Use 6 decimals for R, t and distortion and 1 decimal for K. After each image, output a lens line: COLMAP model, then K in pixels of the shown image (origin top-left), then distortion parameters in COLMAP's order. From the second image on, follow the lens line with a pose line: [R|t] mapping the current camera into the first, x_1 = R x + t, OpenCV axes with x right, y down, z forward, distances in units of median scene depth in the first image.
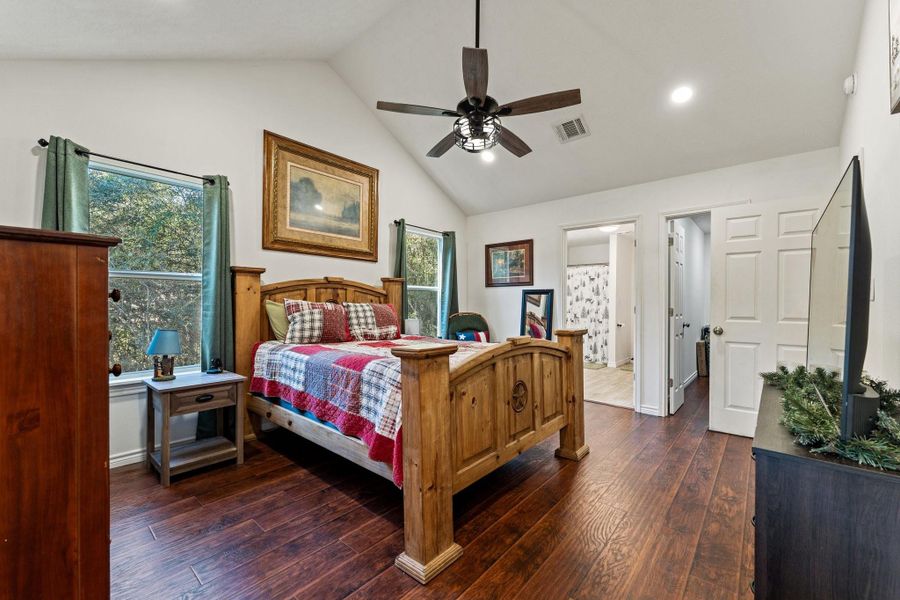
lens RADIAL K [[365.5, 0, 456.2], [0, 365.5, 304.3], [0, 0, 1]] dist [0.003285, -0.000920]
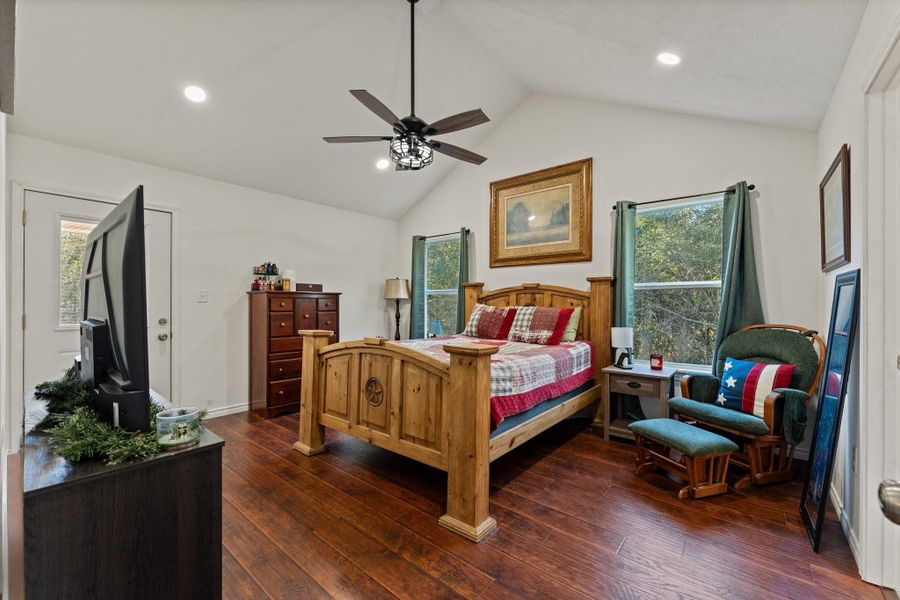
lens RADIAL K [[365.5, 0, 447.1], [0, 365.5, 305.9], [0, 0, 1]] dist [0.003285, -0.000920]
pose [[0.010071, -0.001259, -0.999948, 0.793198], [-0.001555, 0.999998, -0.001275, -0.003916], [0.999948, 0.001568, 0.010069, 0.749455]]
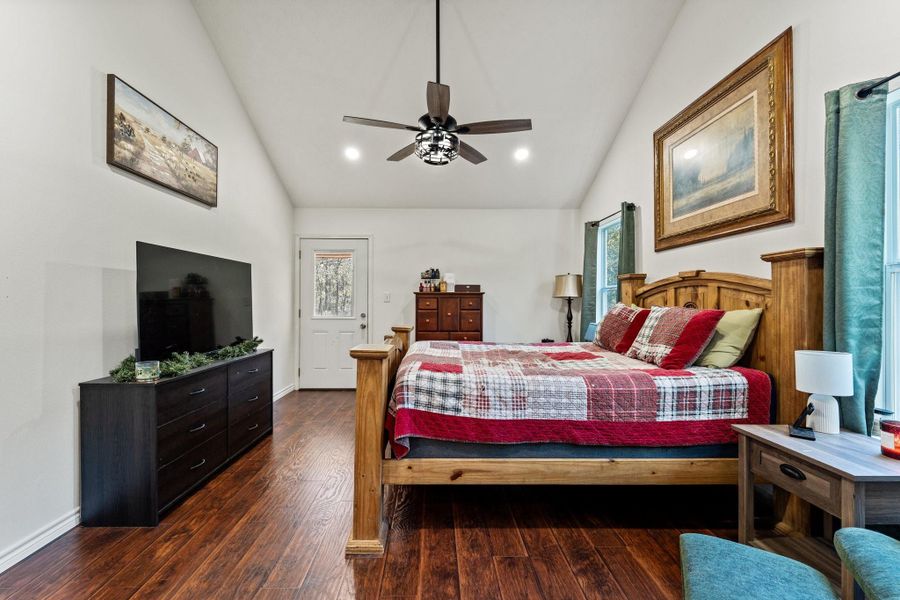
lens RADIAL K [[365.5, 0, 435.8], [0, 365.5, 300.1], [0, 0, 1]] dist [0.003285, -0.000920]
pose [[-0.754937, -0.011162, -0.655703, 0.519050], [-0.004799, 0.999922, -0.011497, -0.006882], [0.655780, -0.005533, -0.754932, 1.238283]]
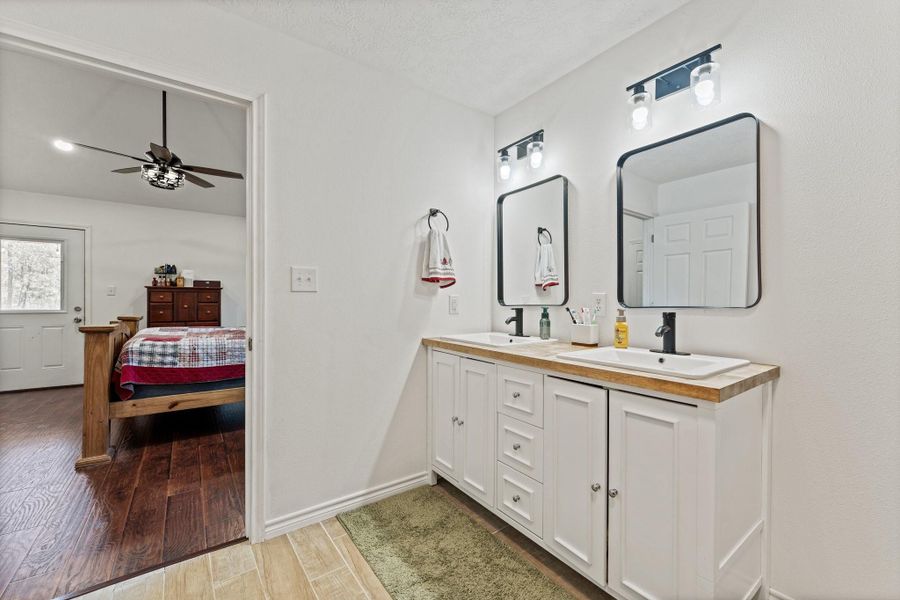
lens RADIAL K [[365.5, 0, 447.4], [0, 365.5, 301.9], [0, 0, 1]] dist [0.003285, -0.000920]
pose [[-0.240046, -0.000293, -0.970761, 0.793085], [-0.005723, 0.999983, 0.001114, 0.001836], [0.970745, 0.005823, -0.240044, 1.643474]]
